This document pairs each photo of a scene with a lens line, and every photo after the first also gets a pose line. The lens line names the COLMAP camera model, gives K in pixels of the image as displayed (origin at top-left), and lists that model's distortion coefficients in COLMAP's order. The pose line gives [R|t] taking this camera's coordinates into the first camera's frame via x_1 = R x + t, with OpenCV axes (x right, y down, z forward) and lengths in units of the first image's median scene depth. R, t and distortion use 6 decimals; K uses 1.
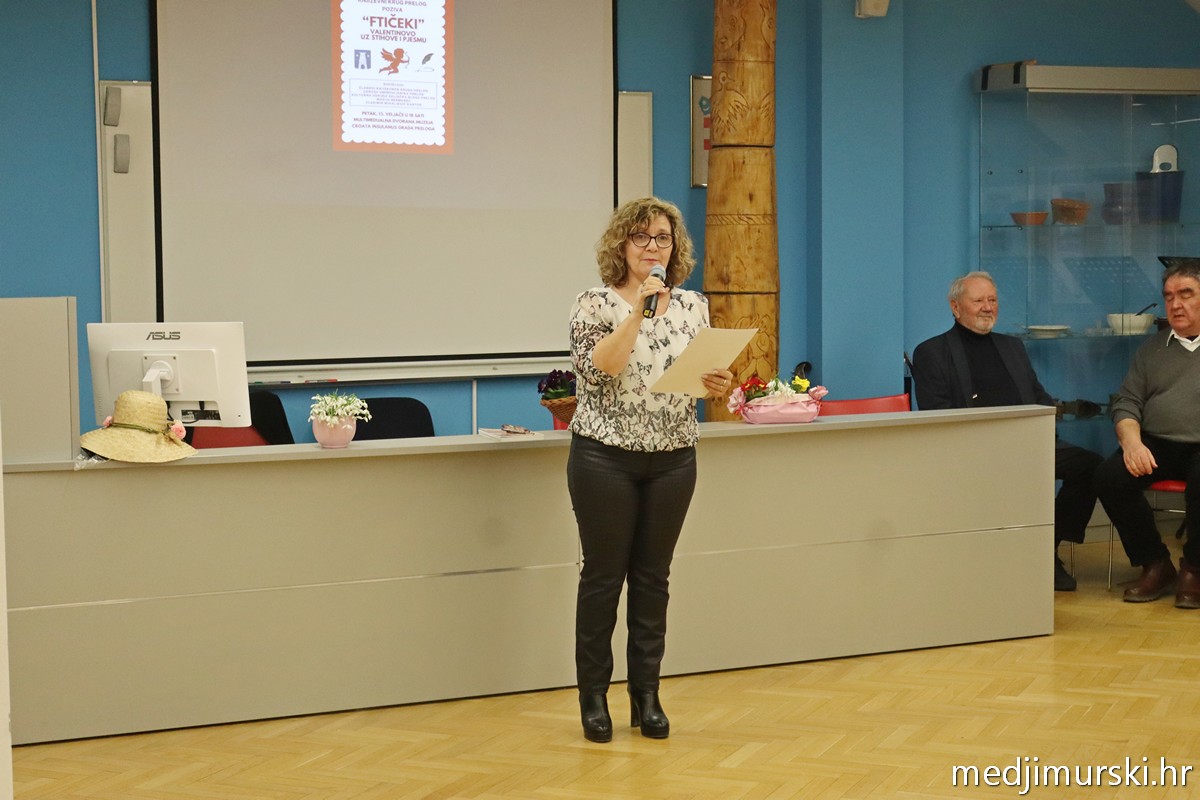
lens RADIAL K [[2096.4, 0, 600.0], [0, 2096.4, 400.0], [0, 0, 1]] dist [0.004796, -0.052708]
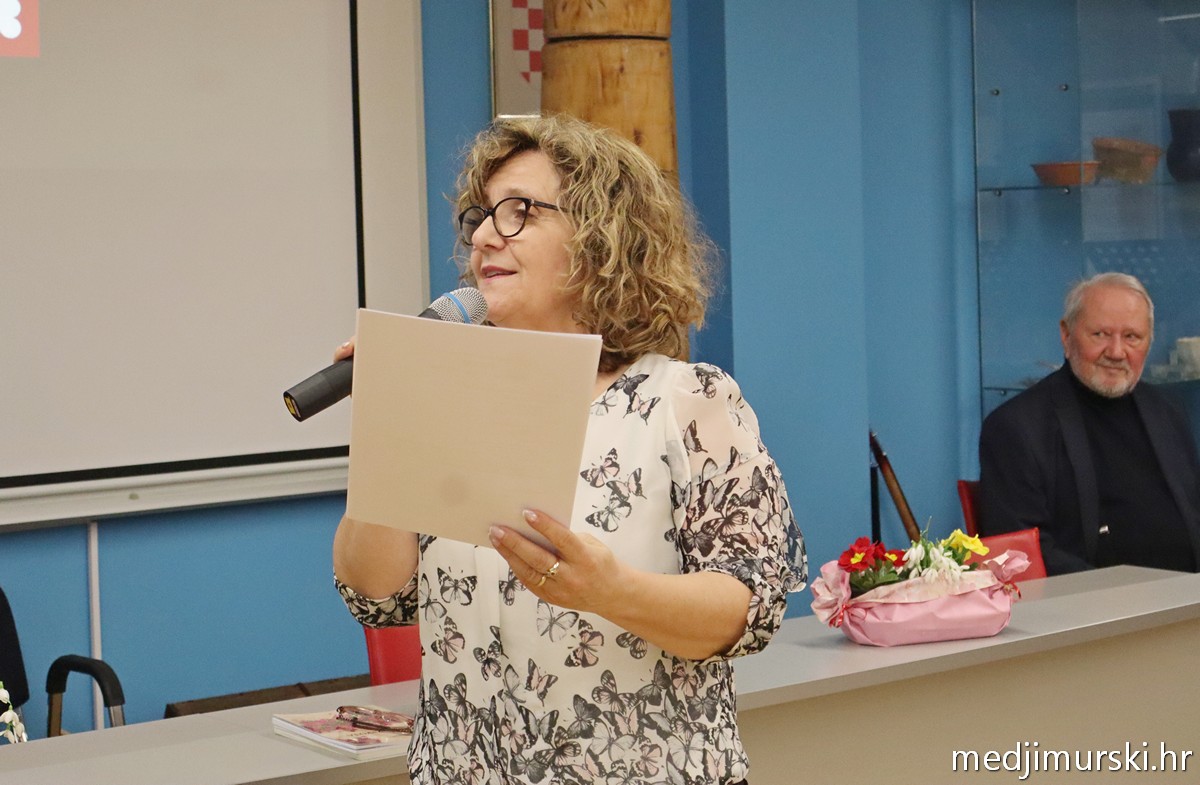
lens RADIAL K [[2627.4, 0, 596.5], [0, 2627.4, 335.4], [0, 0, 1]] dist [0.027466, -0.037078]
pose [[0.975148, -0.031461, 0.219310, -0.080618], [0.038600, 0.998853, -0.028342, -0.031995], [-0.218167, 0.036103, 0.975243, 0.392352]]
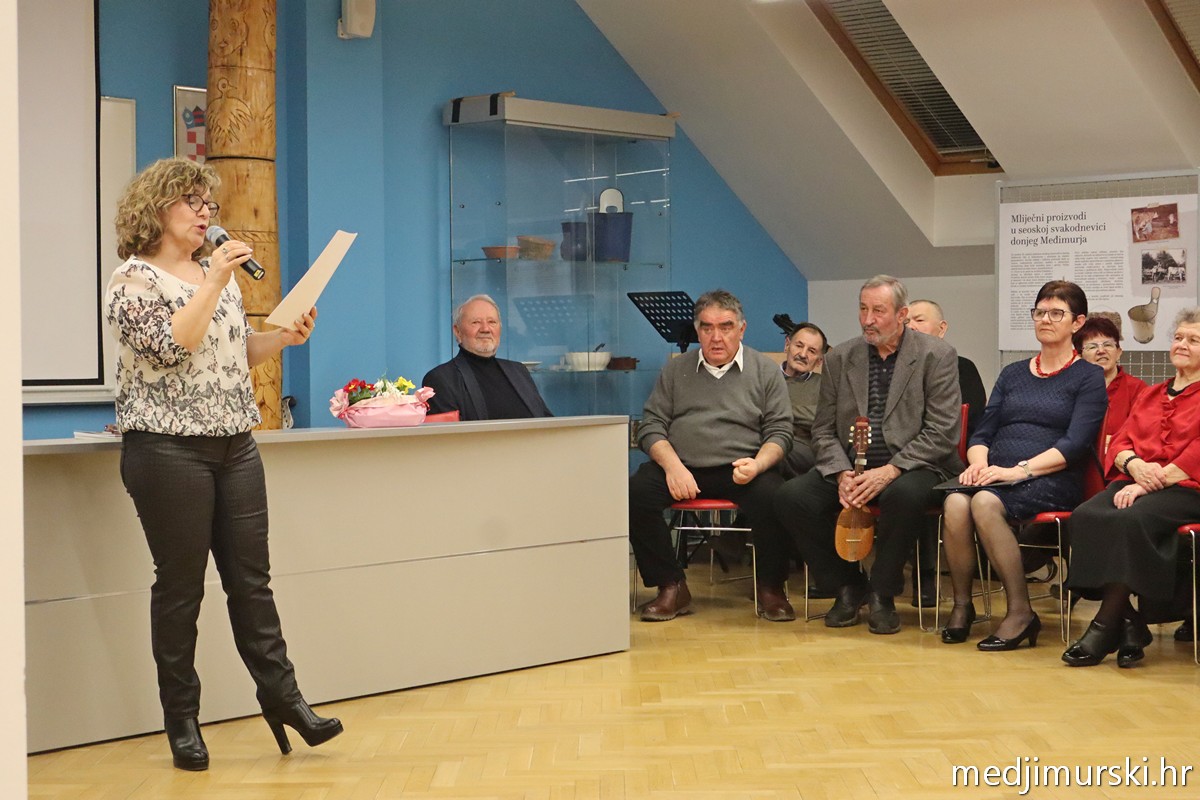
lens RADIAL K [[1974.8, 0, 600.0], [0, 1974.8, 400.0], [0, 0, 1]] dist [0.016564, 0.047627]
pose [[0.920673, -0.007464, 0.390263, -0.134631], [0.030085, 0.998200, -0.051884, 0.038002], [-0.389174, 0.059509, 0.919240, 0.137349]]
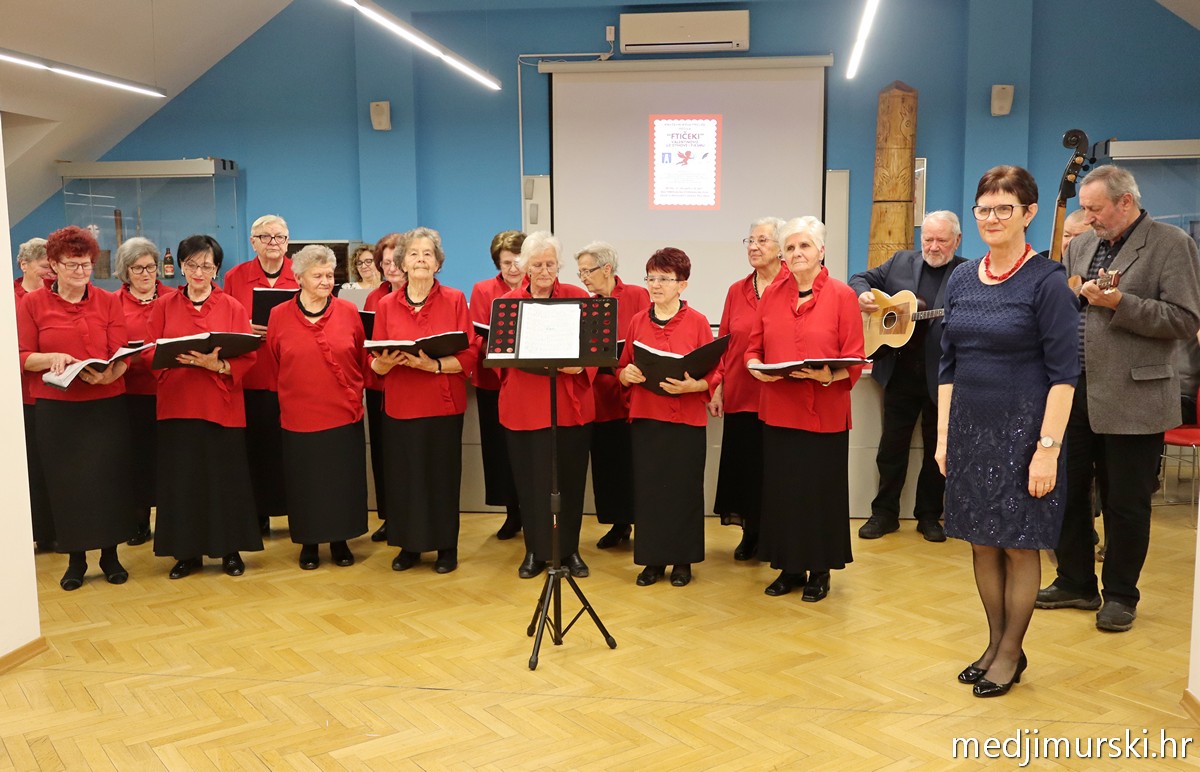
lens RADIAL K [[1122.4, 0, 604.4], [0, 1122.4, 402.8], [0, 0, 1]] dist [0.006896, -0.000155]
pose [[0.861607, 0.067194, -0.503109, 0.335882], [-0.038706, 0.997010, 0.066873, -0.015672], [0.506098, -0.038145, 0.861632, 0.136065]]
